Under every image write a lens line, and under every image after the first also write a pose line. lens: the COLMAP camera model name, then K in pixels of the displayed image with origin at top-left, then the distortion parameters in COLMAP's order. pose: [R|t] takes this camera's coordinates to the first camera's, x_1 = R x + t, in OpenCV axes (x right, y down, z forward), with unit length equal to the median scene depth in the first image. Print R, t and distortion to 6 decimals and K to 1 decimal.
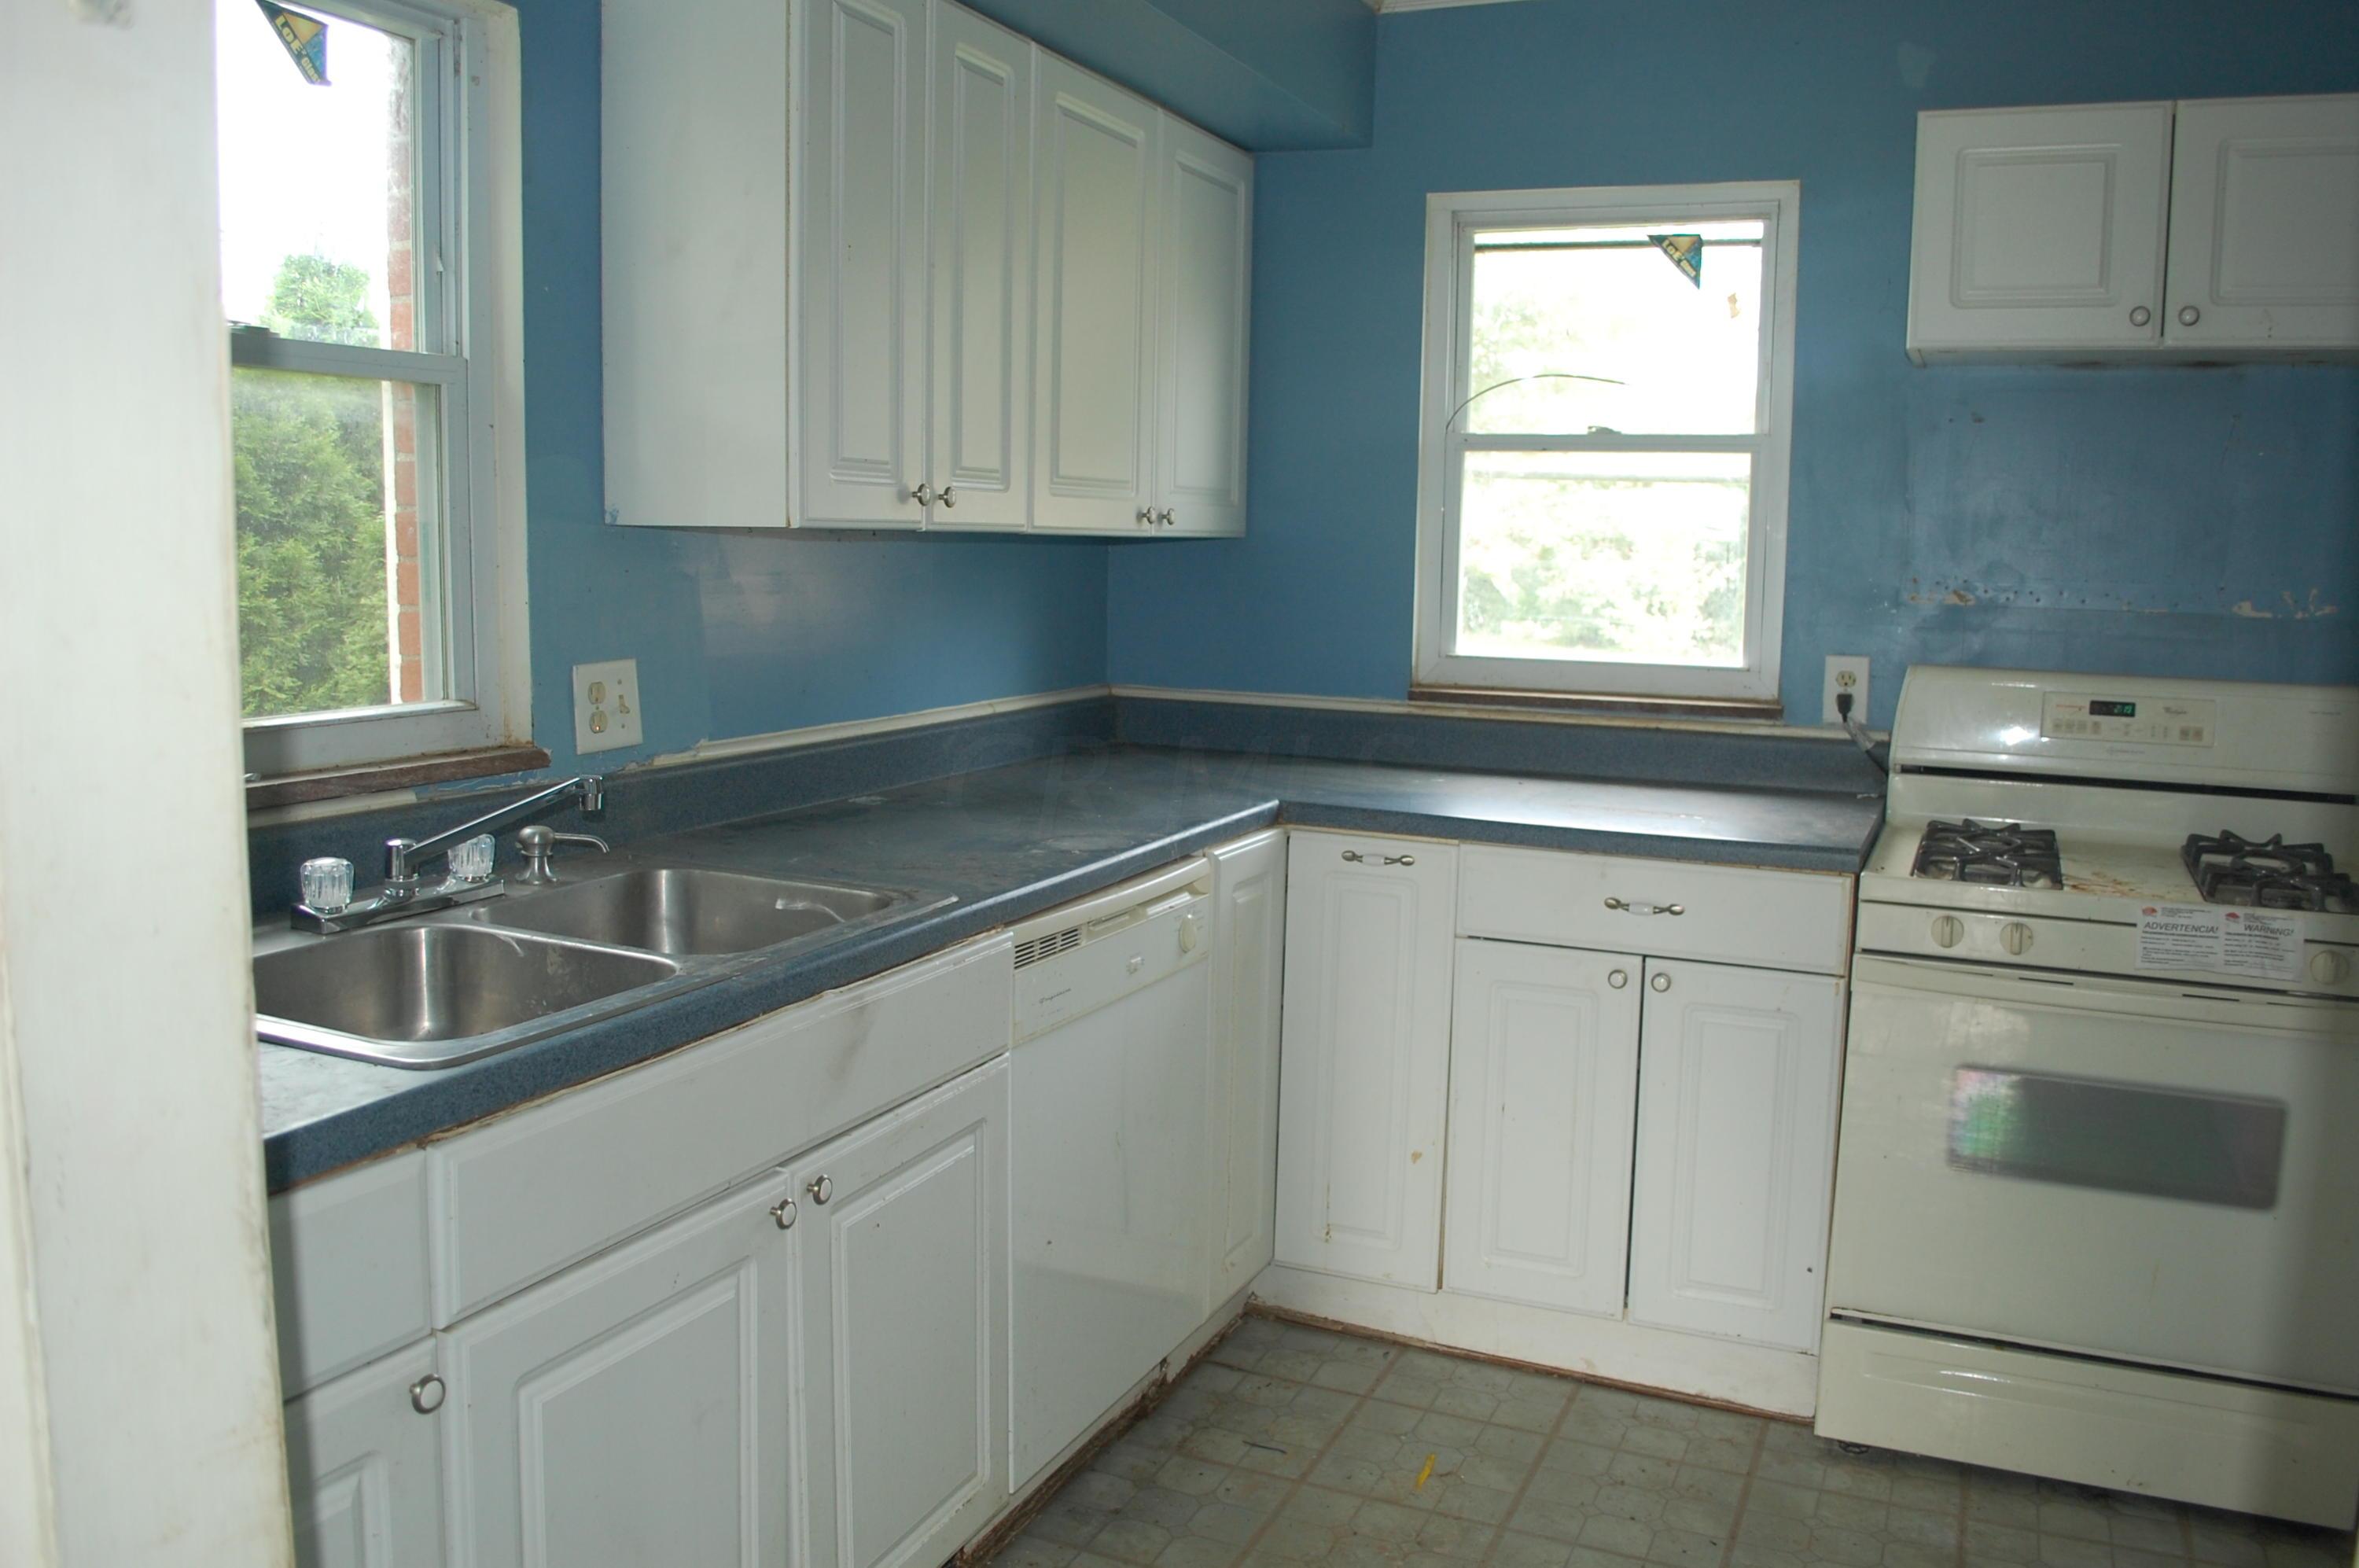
lens RADIAL K [[1857.9, 0, 1191.5], [0, 1857.9, 782.5], [0, 0, 1]] dist [-0.089079, 0.017652]
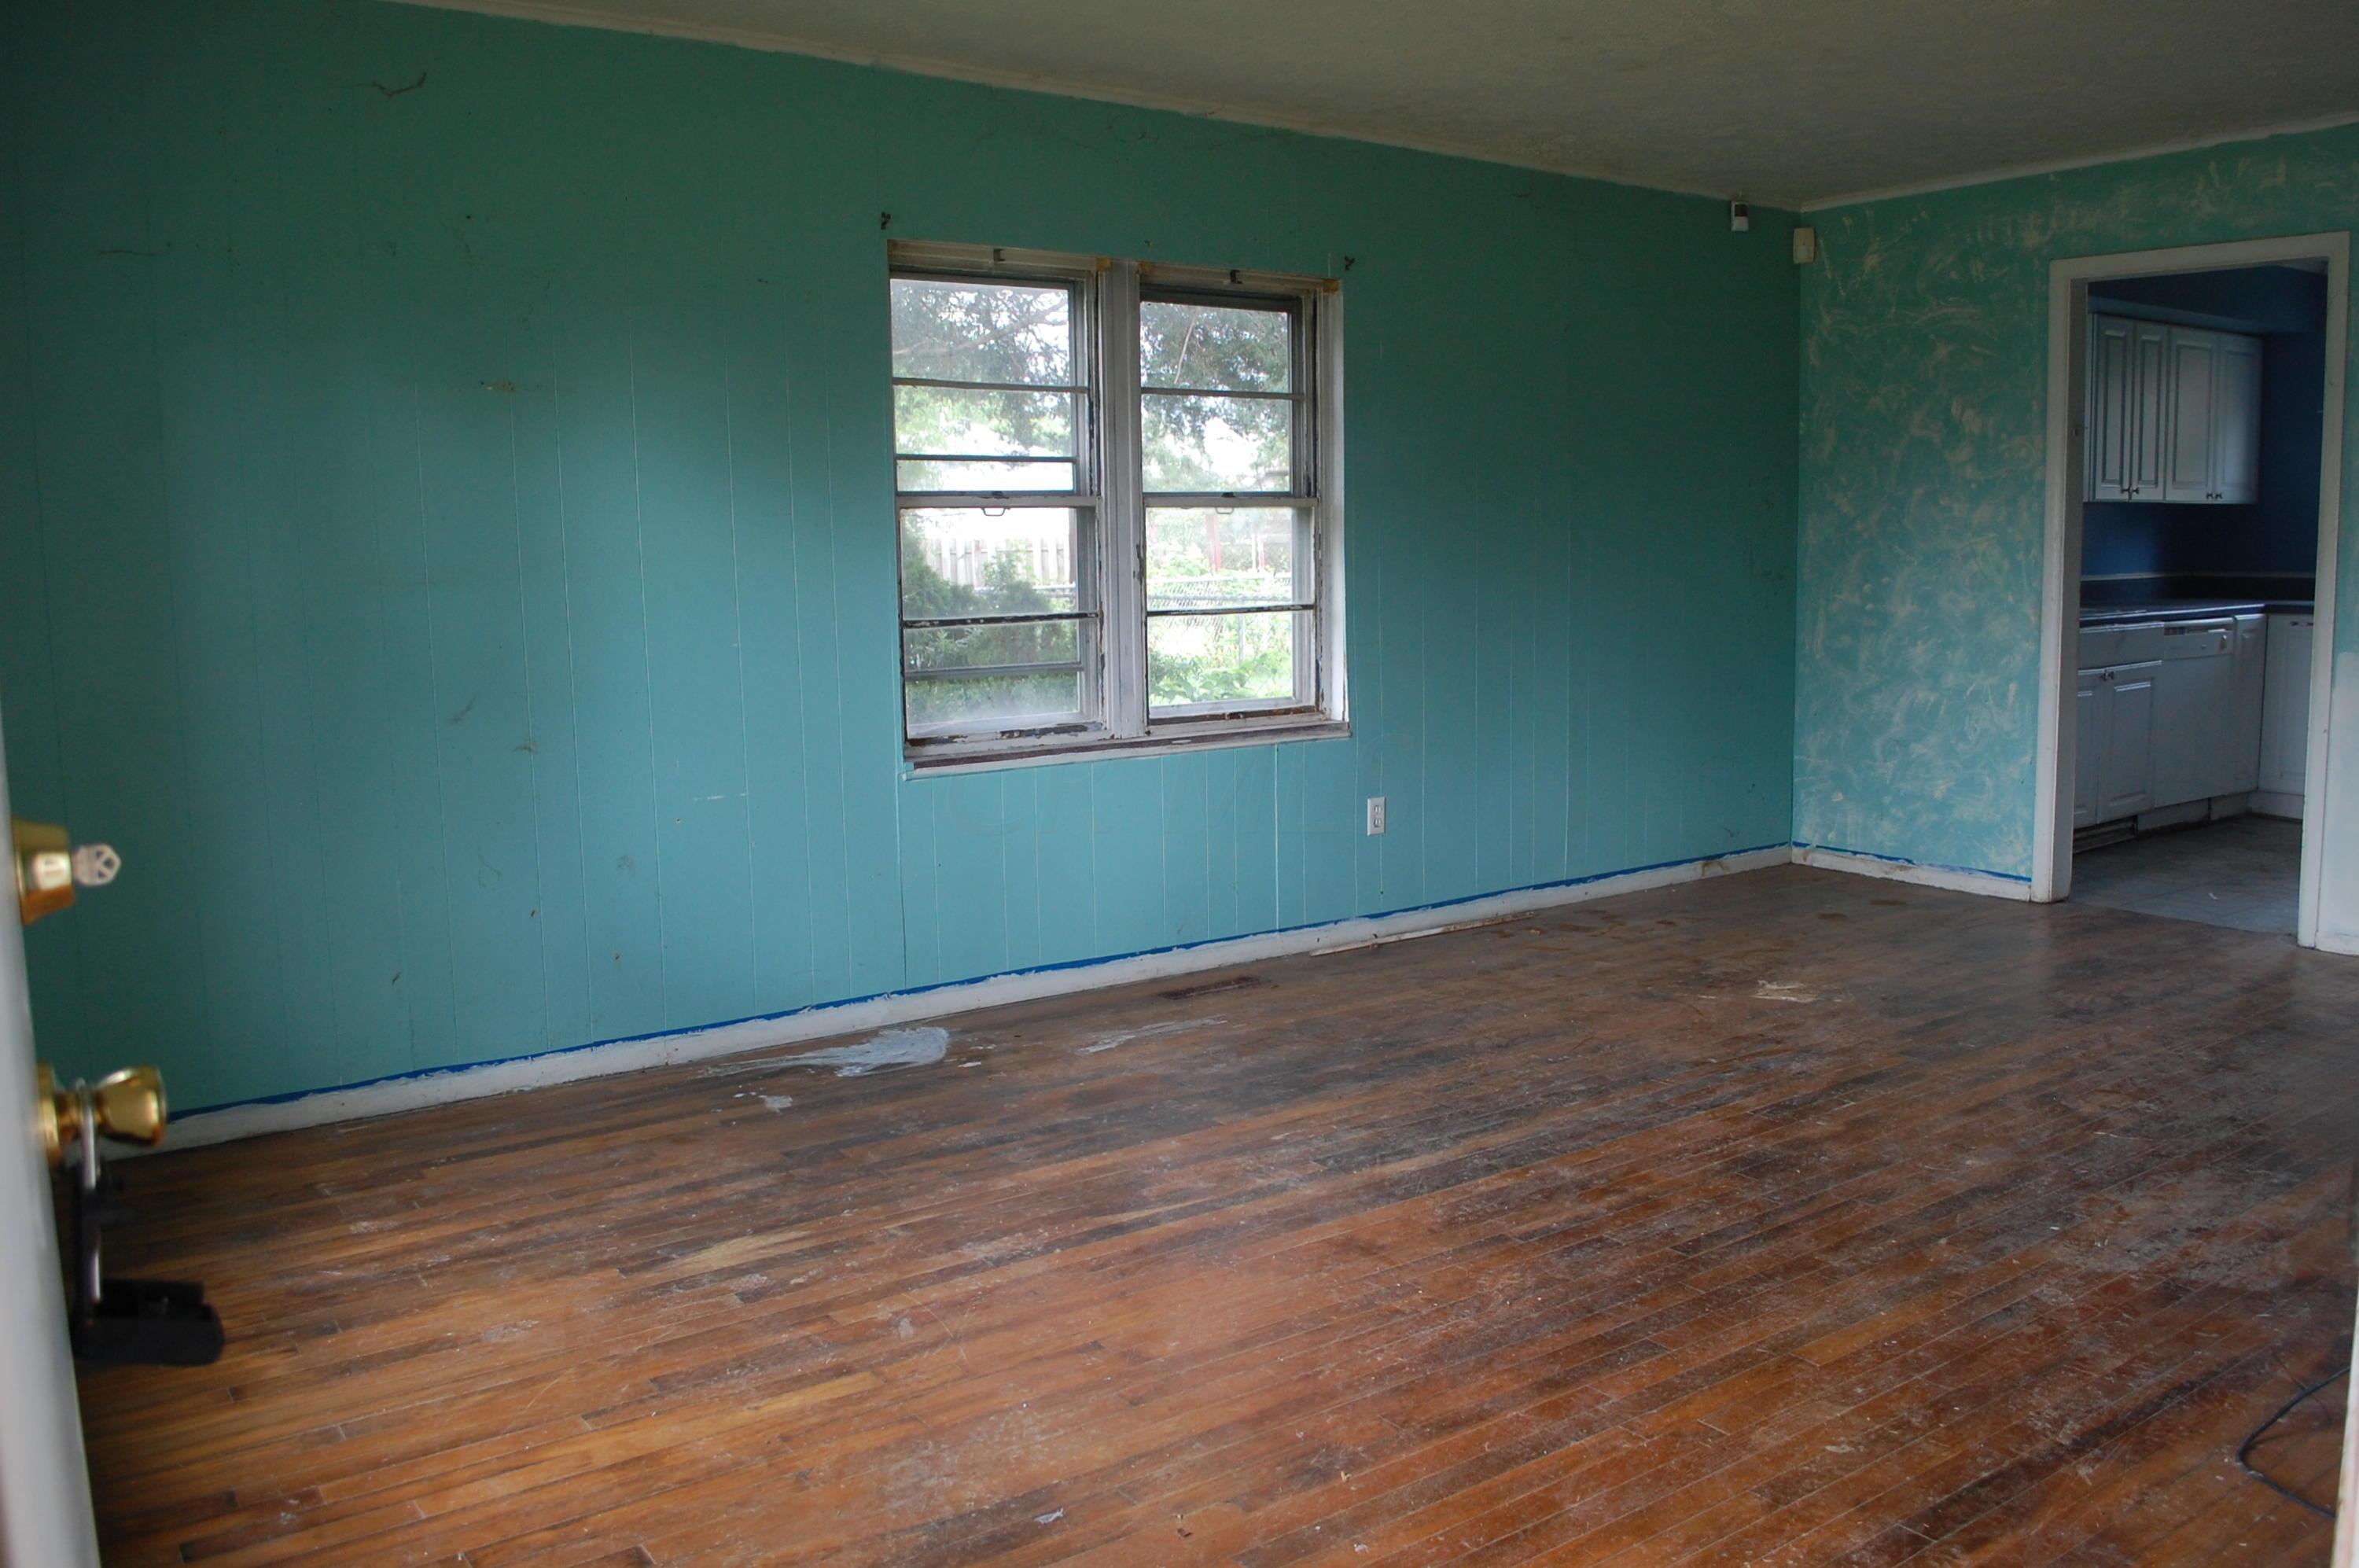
lens RADIAL K [[1857.9, 0, 1192.7], [0, 1857.9, 792.1], [0, 0, 1]] dist [-0.089079, 0.017652]
pose [[0.859132, 0.028112, -0.510982, 0.057271], [-0.027252, 0.999587, 0.009173, 0.306990], [0.511028, 0.006045, 0.859543, -2.030577]]
